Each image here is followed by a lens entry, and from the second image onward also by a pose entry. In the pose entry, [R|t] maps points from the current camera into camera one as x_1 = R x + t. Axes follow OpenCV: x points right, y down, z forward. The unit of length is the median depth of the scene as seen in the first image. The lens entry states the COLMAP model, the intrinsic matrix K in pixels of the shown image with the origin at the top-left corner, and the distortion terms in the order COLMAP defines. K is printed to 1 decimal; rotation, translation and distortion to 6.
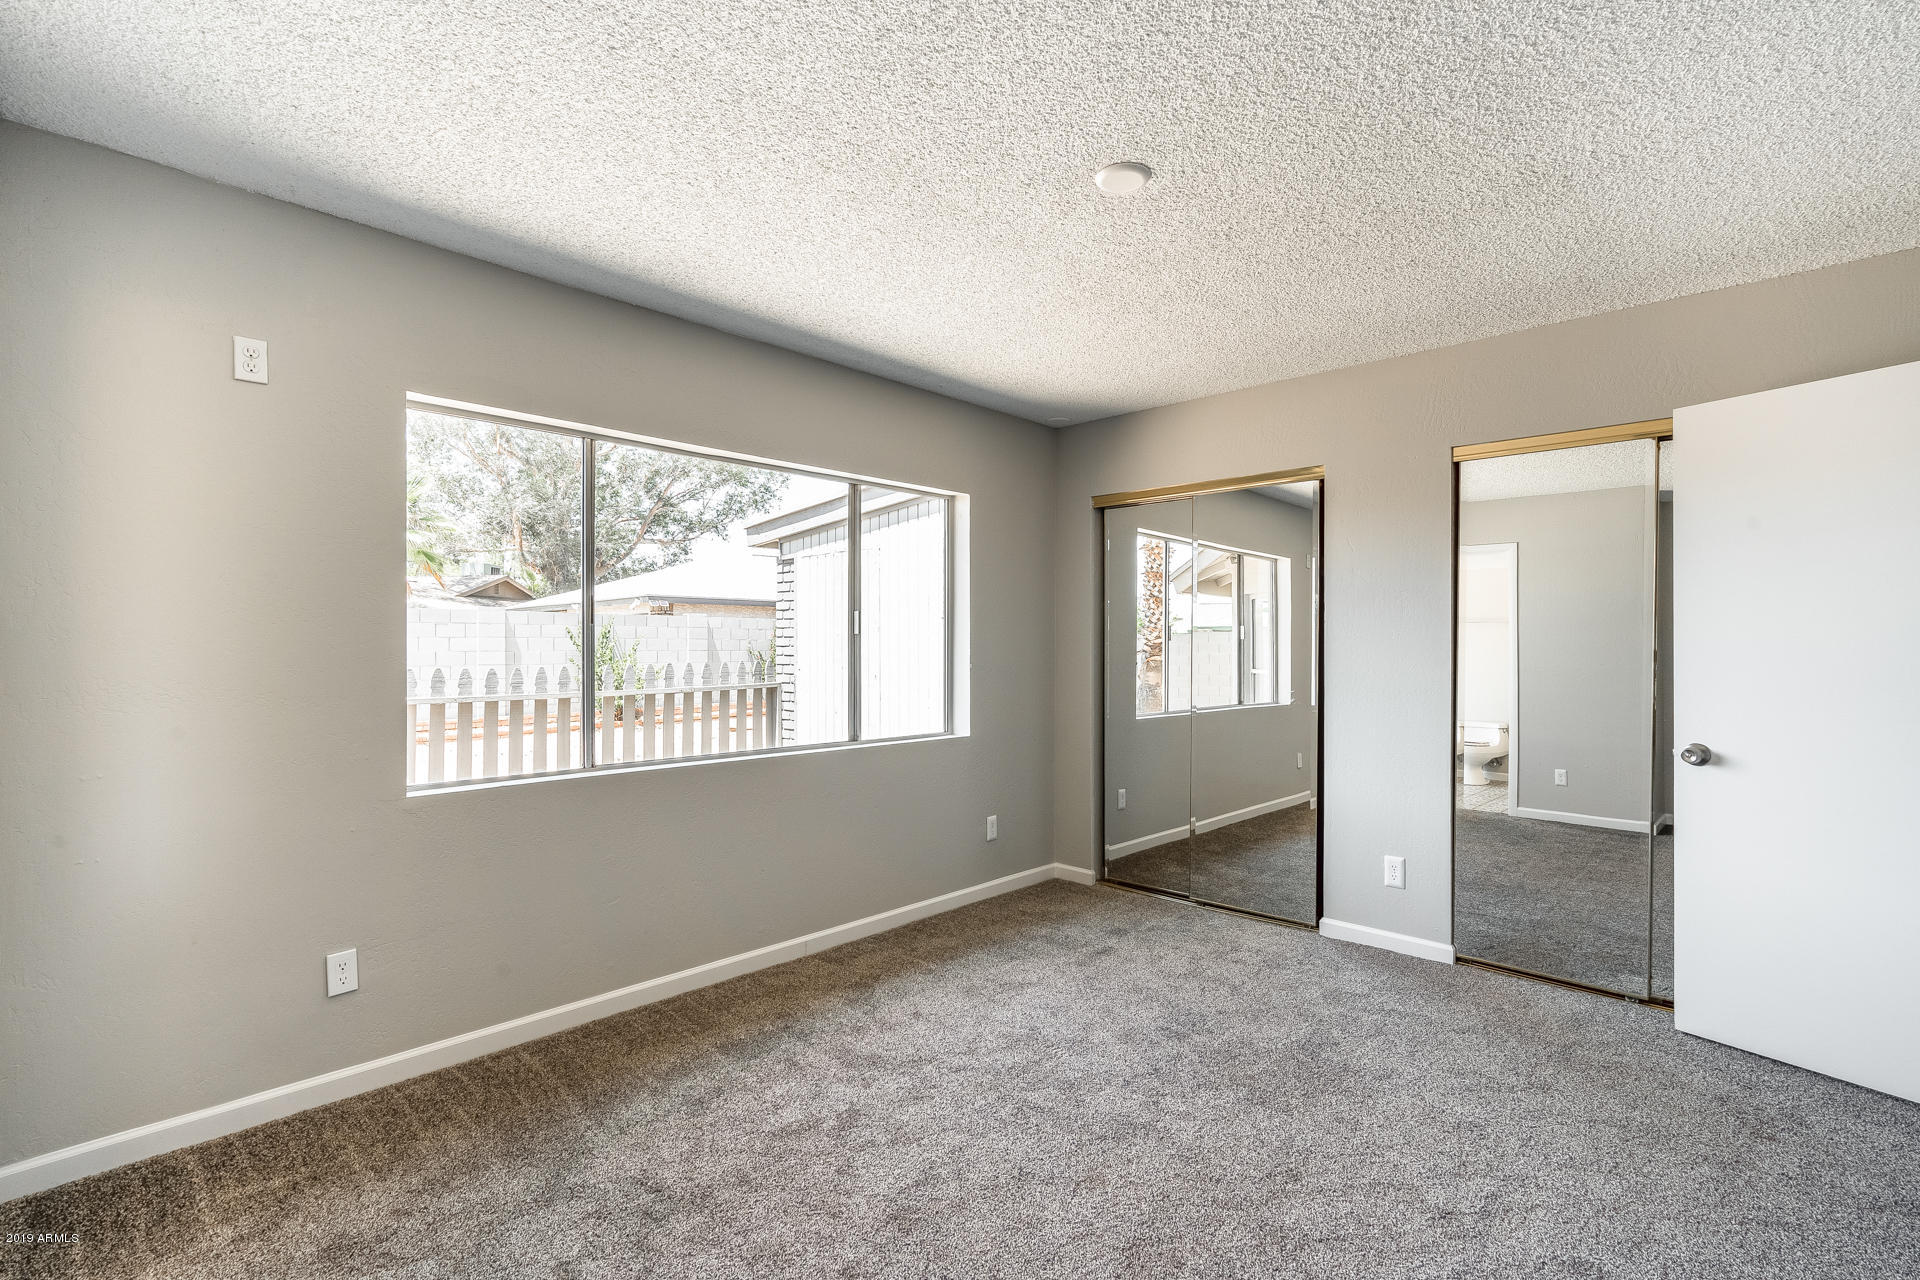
lens RADIAL K [[888.6, 0, 954.1], [0, 888.6, 636.8], [0, 0, 1]] dist [-0.000986, -0.000127]
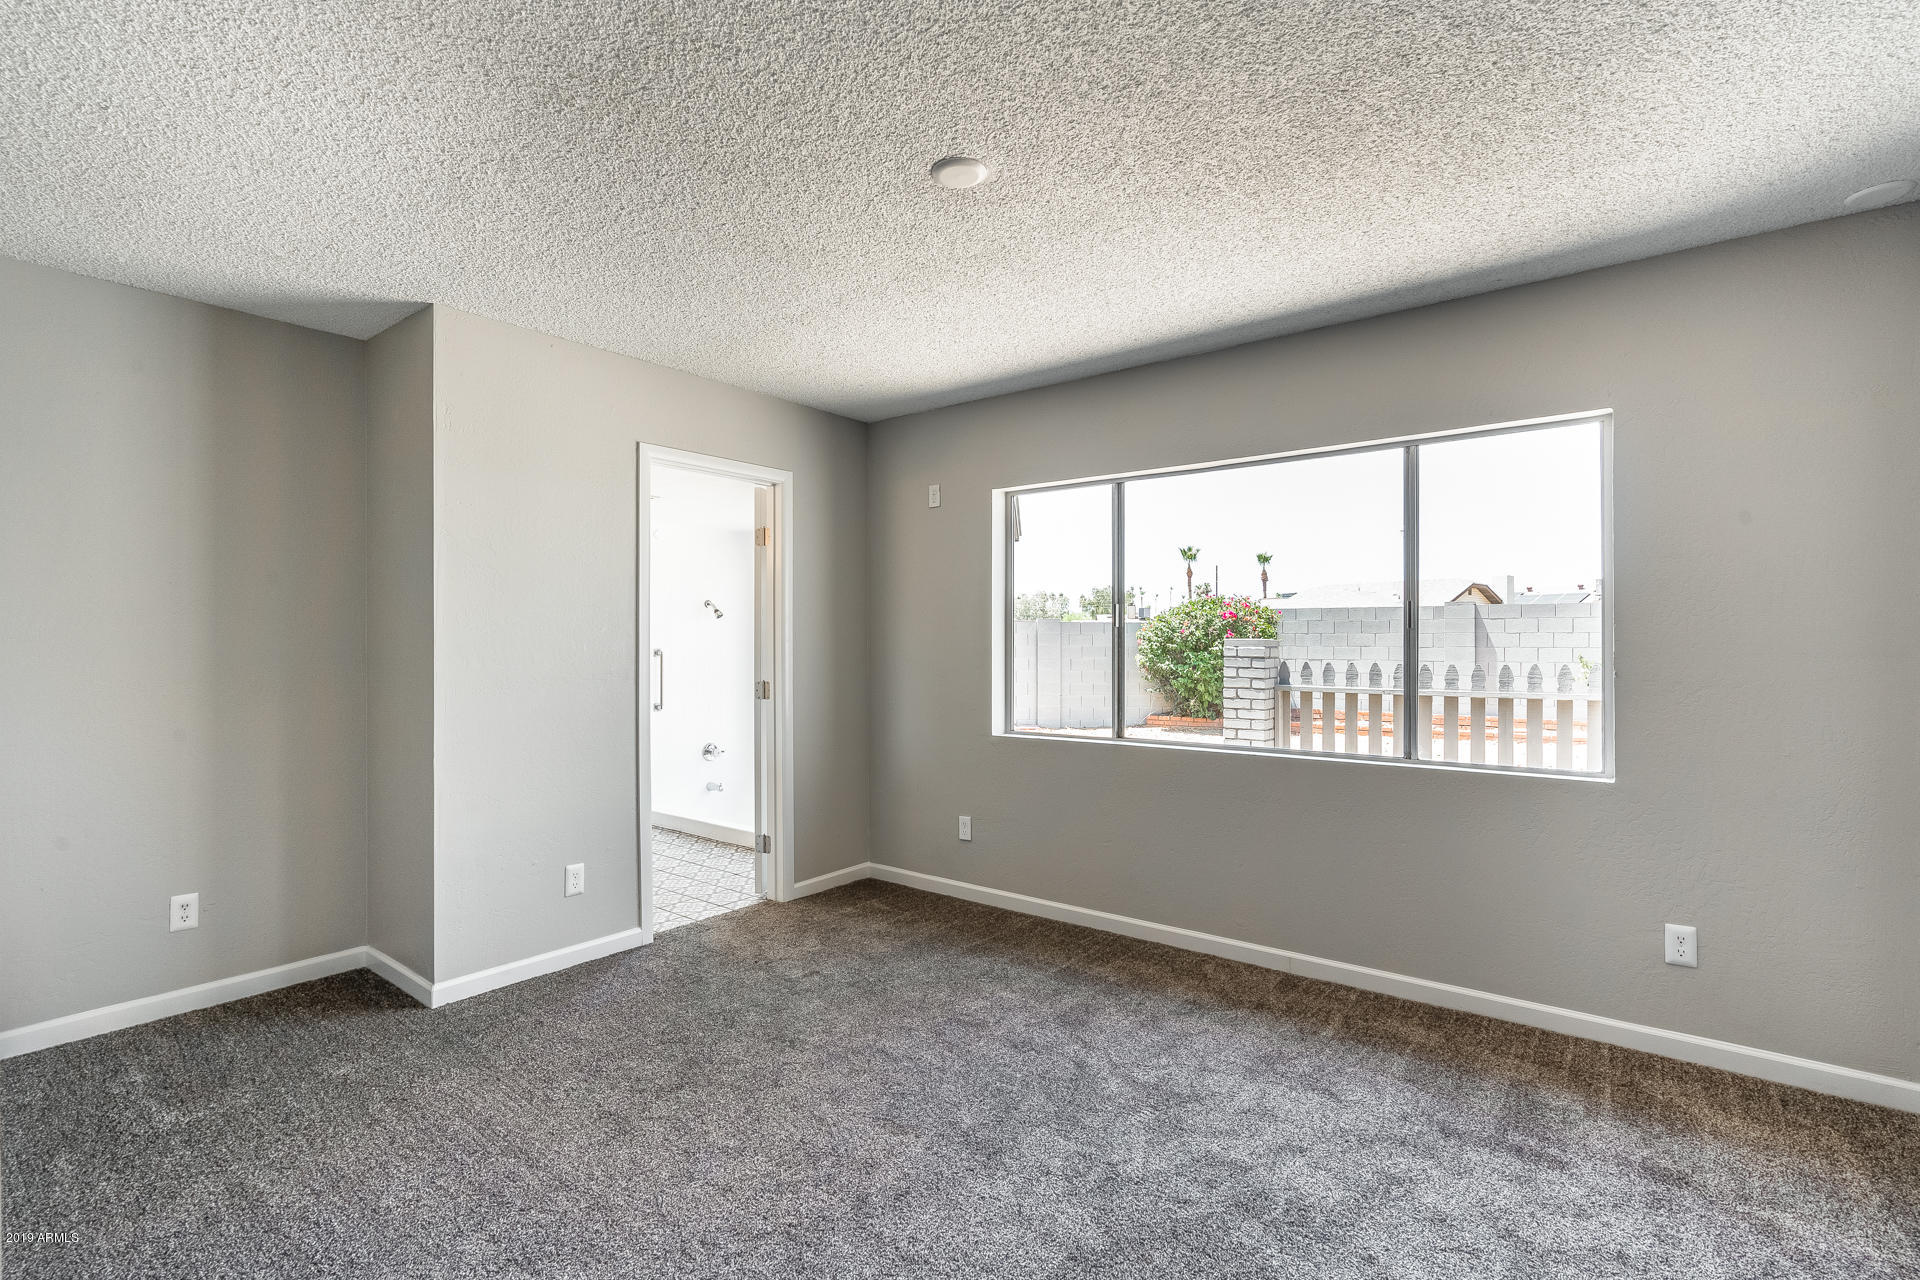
lens RADIAL K [[872.6, 0, 960.0], [0, 872.6, 640.0], [0, 0, 1]] dist [0.001667, 0.000157]
pose [[0.102948, -0.001986, -0.994685, 0.789216], [0.011482, 0.999934, -0.000808, 0.002552], [0.994620, -0.011337, 0.102964, 0.615301]]
